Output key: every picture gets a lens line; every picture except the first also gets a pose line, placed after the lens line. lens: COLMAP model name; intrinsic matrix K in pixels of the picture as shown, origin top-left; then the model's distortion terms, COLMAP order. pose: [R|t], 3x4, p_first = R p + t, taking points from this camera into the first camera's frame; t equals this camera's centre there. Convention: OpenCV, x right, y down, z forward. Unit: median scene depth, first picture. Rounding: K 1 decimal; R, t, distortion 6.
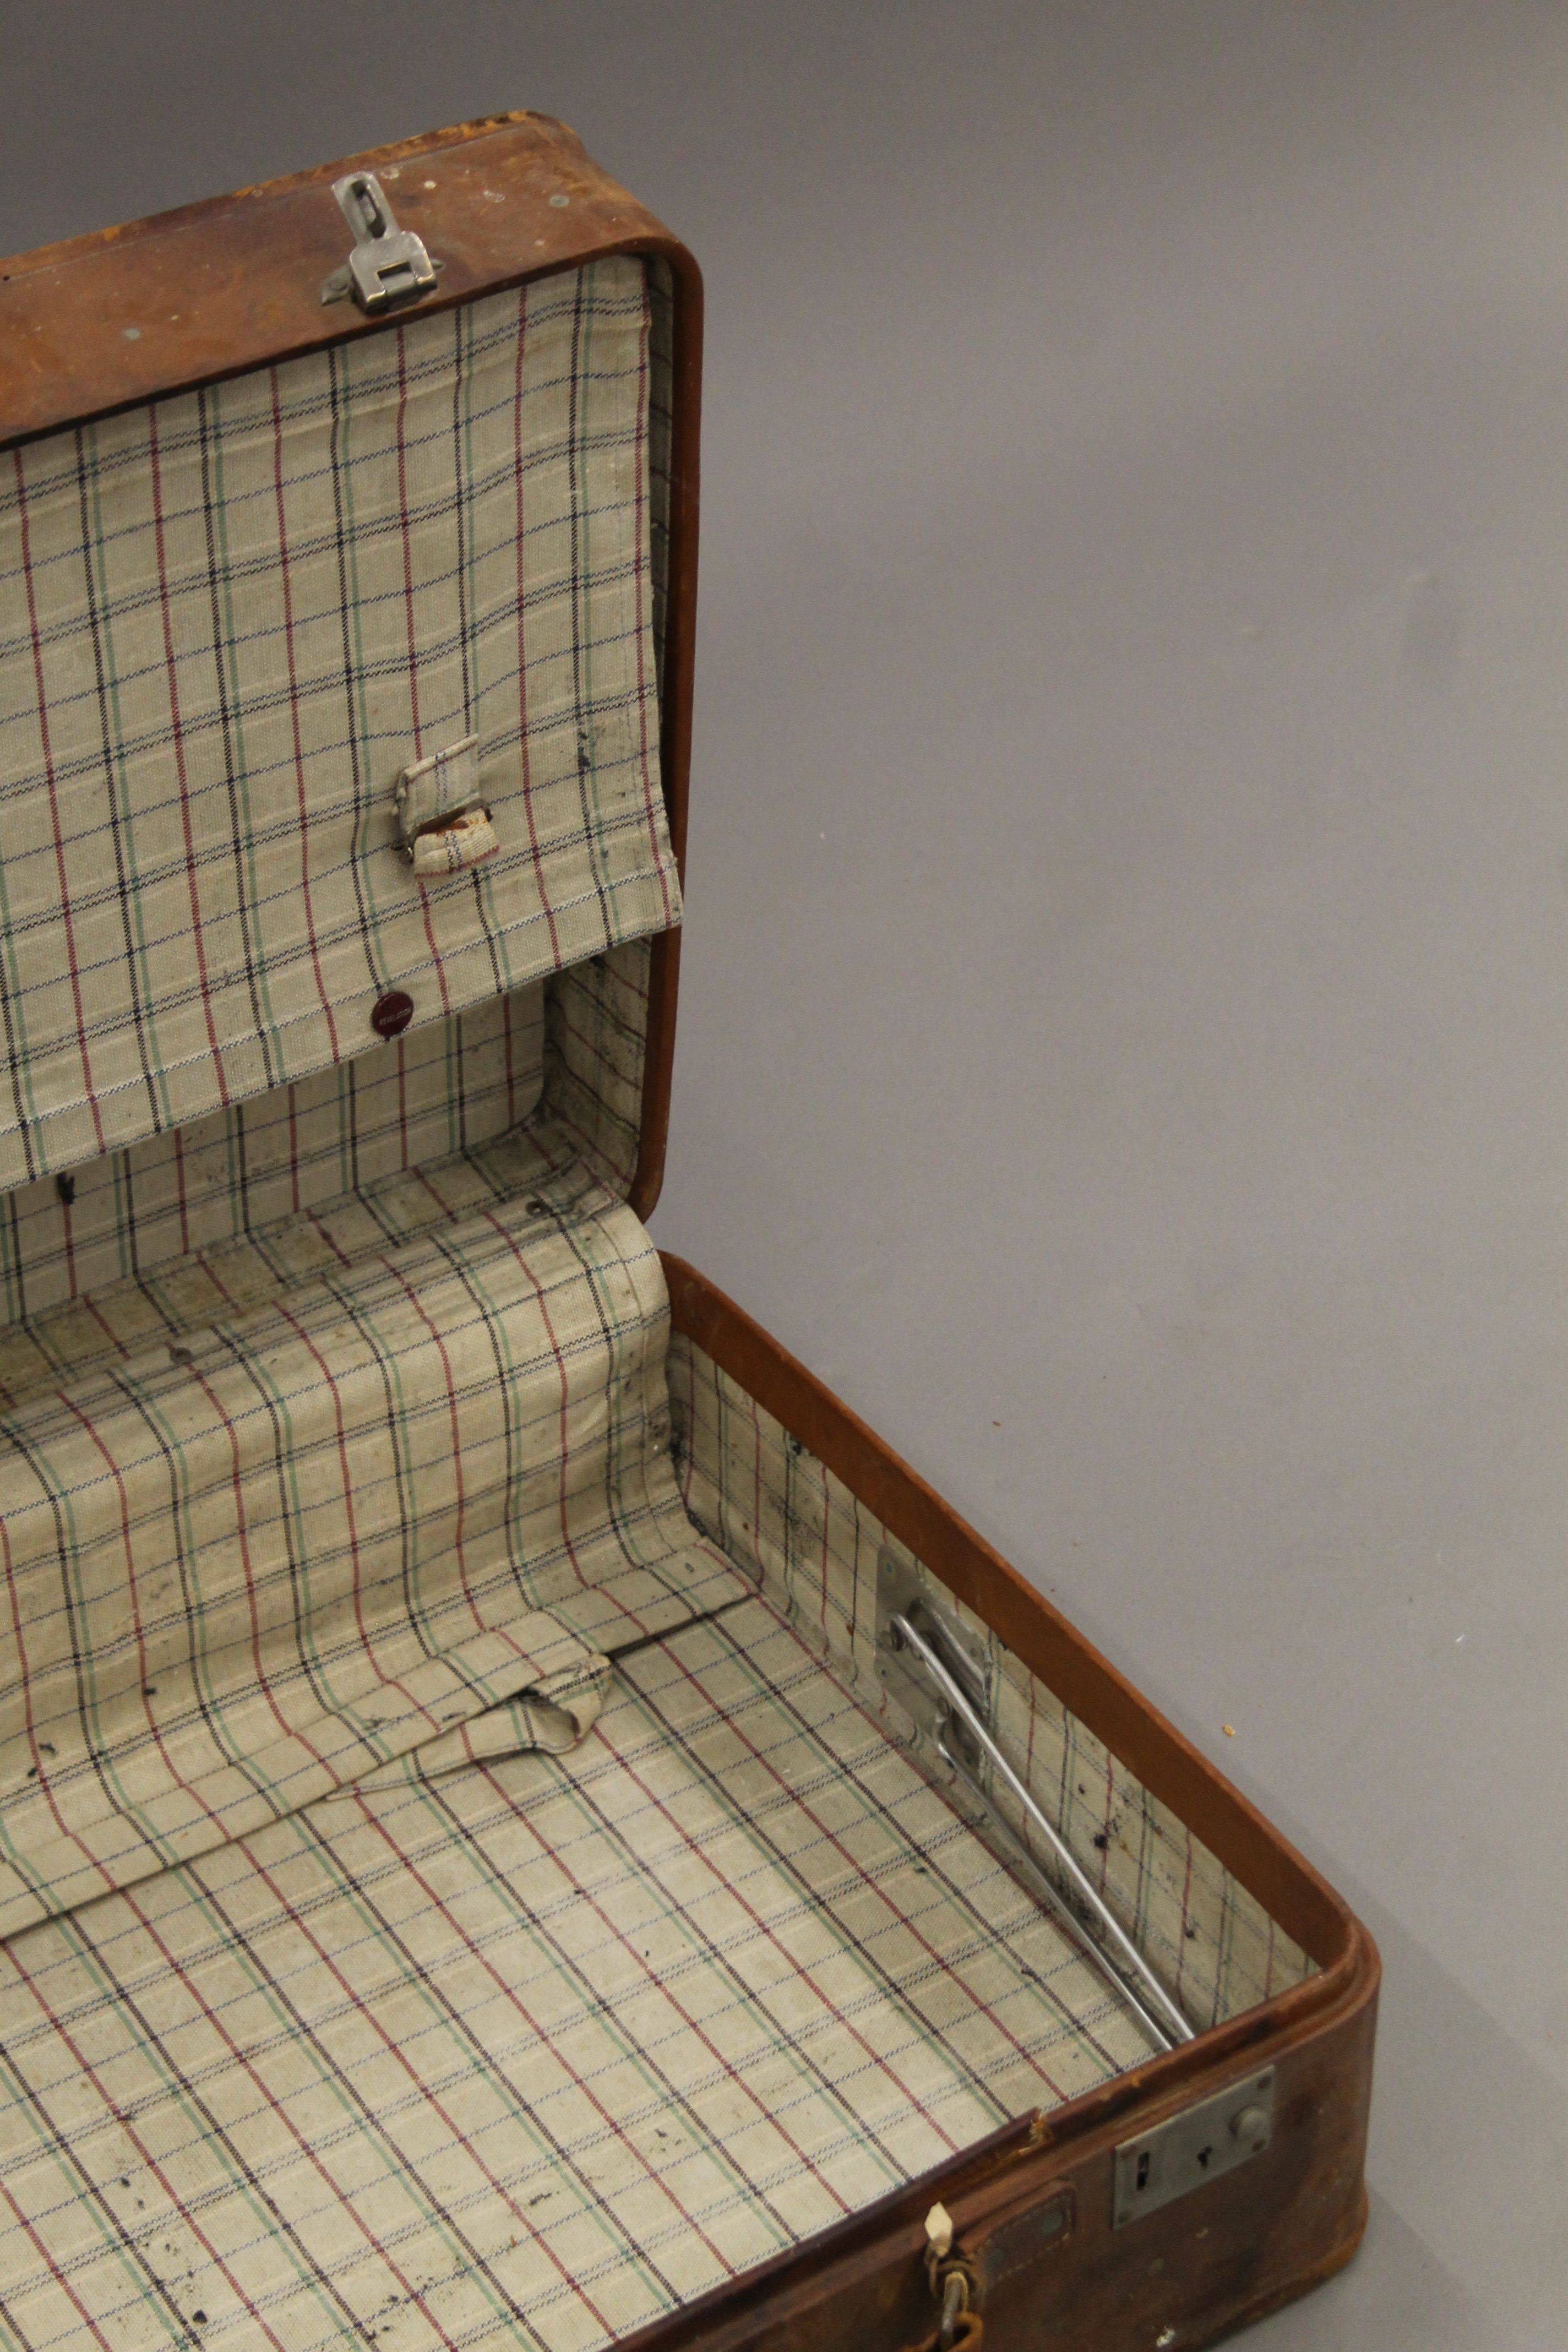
lens RADIAL K [[4851.8, 0, 784.0], [0, 4851.8, 1176.0], [0, 0, 1]] dist [0.014834, 0.137197]
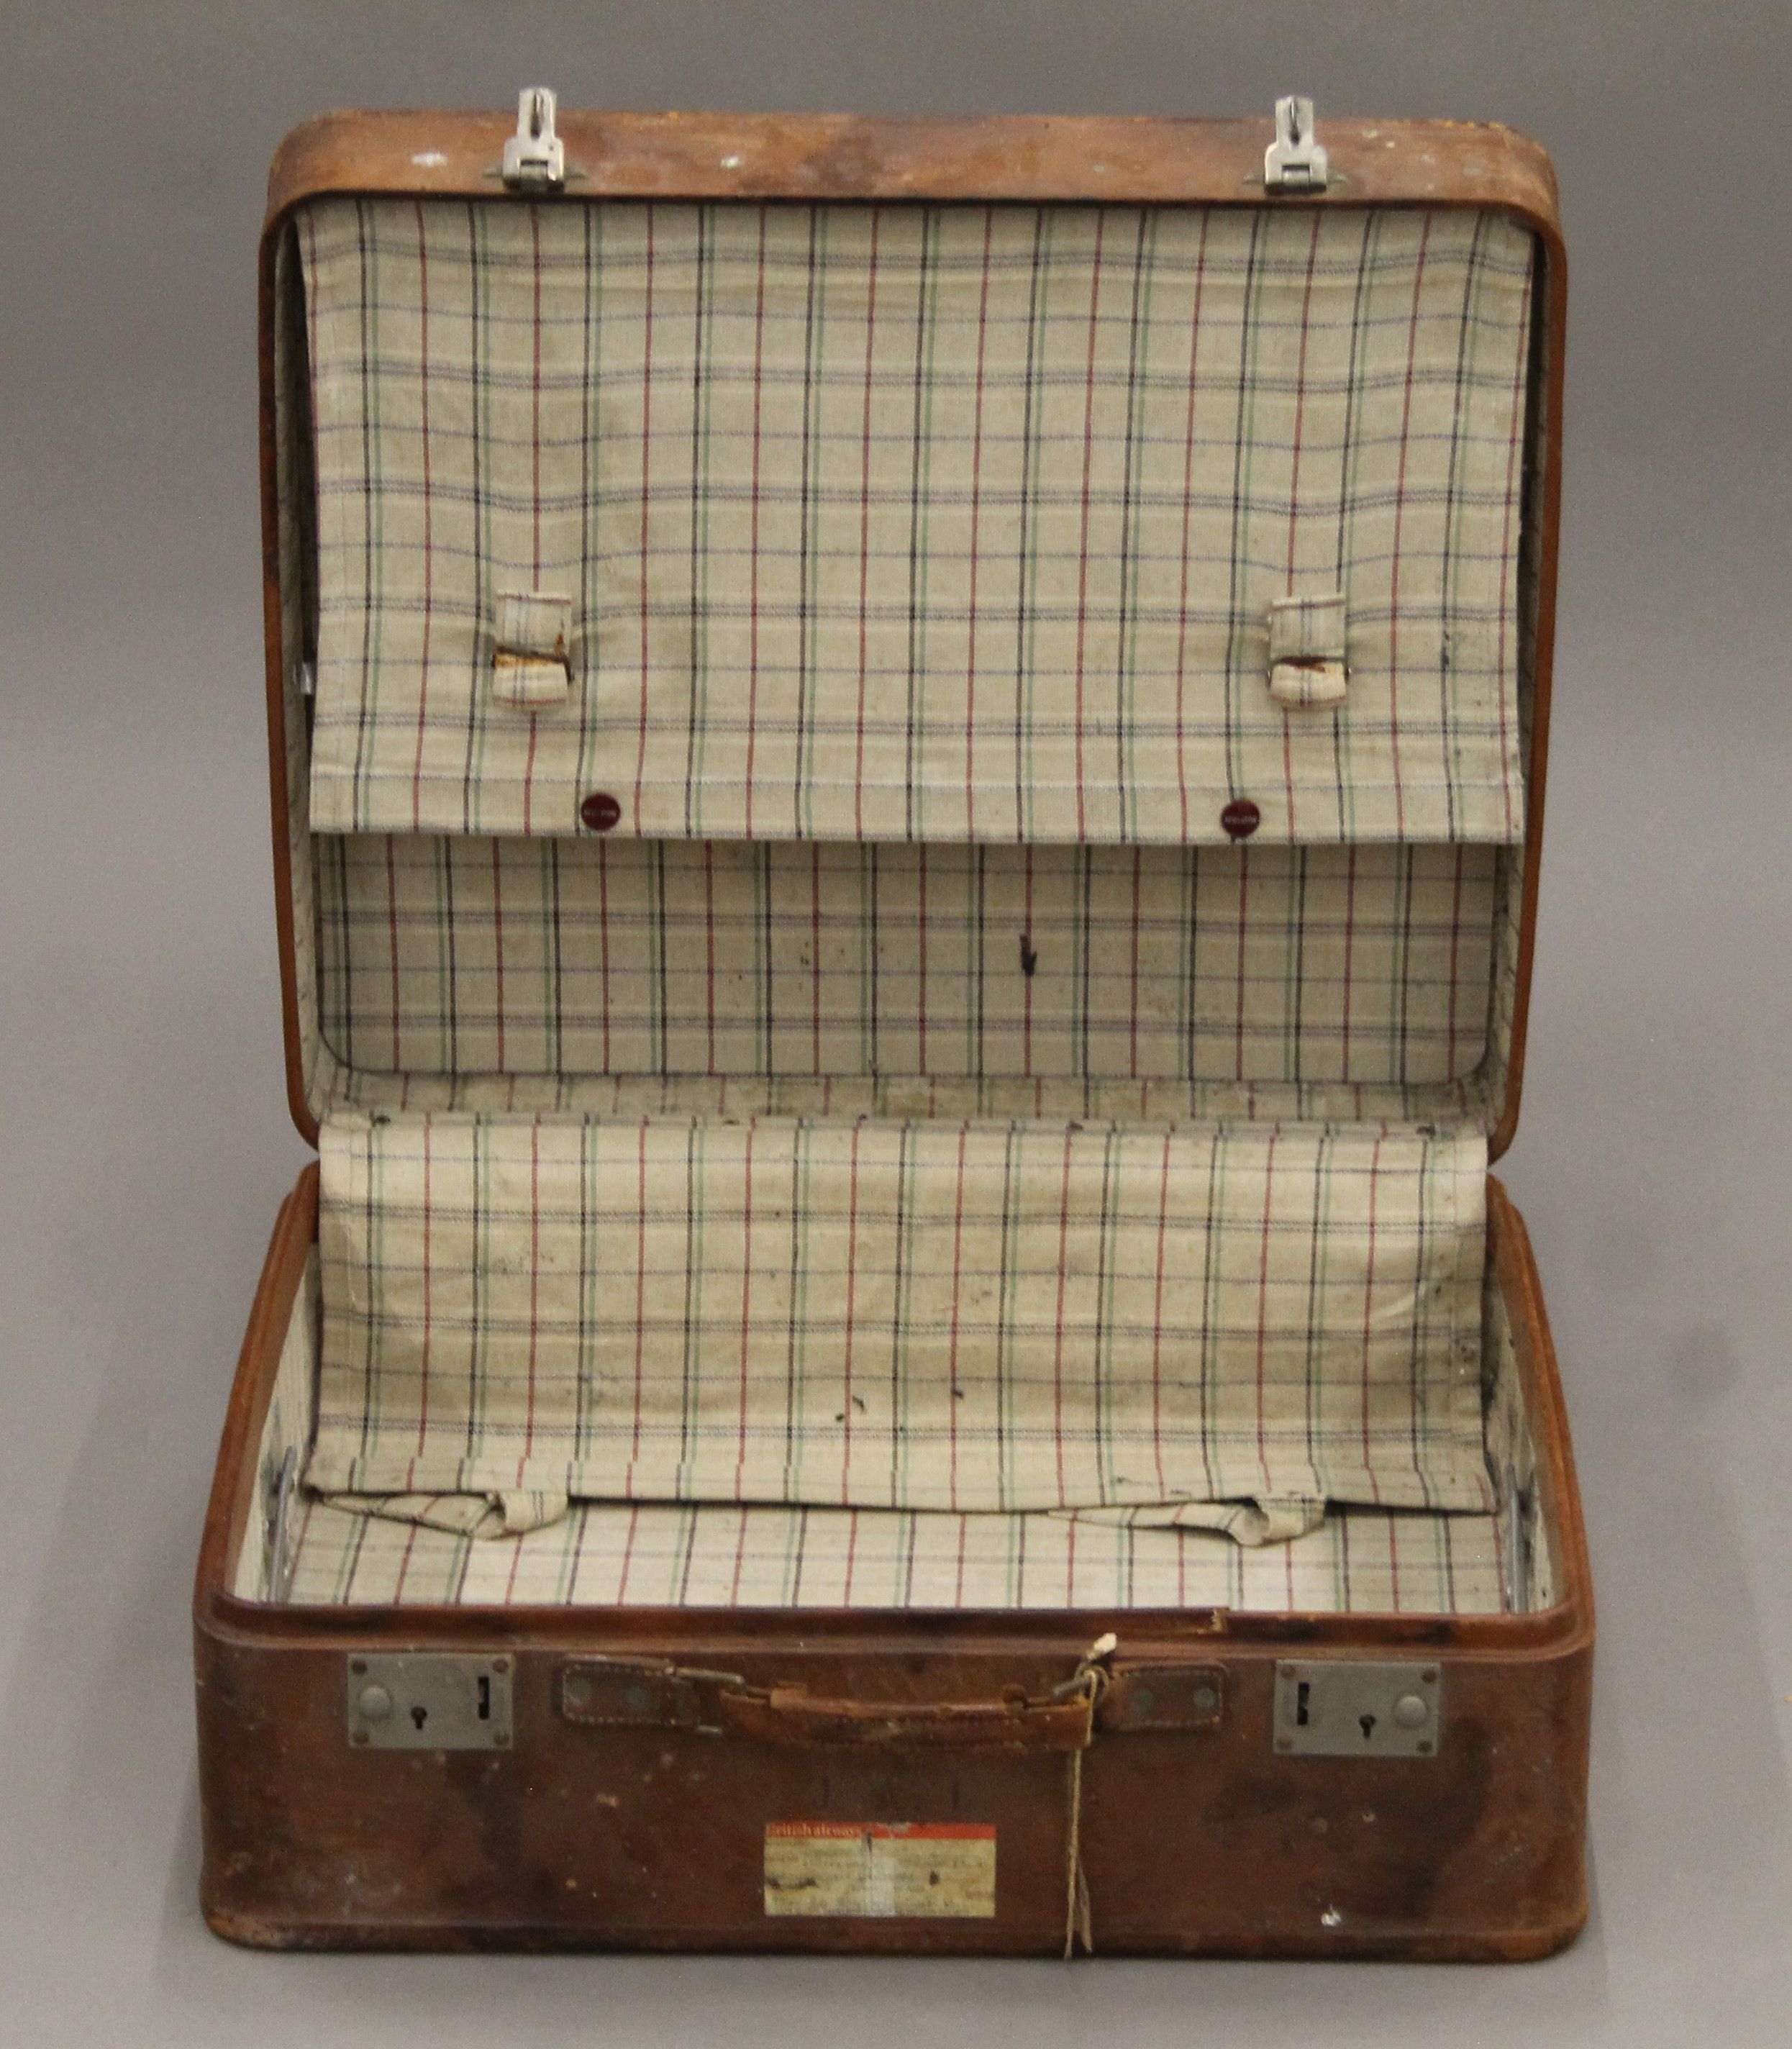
lens RADIAL K [[7585.3, 0, 896.0], [0, 7585.3, 1024.5], [0, 0, 1]] dist [-0.066861, 2.234480]
pose [[0.823932, 0.220479, -0.522039, 0.885379], [-0.364865, 0.911258, -0.191003, 0.424311], [0.433600, 0.347848, 0.831260, -0.624627]]
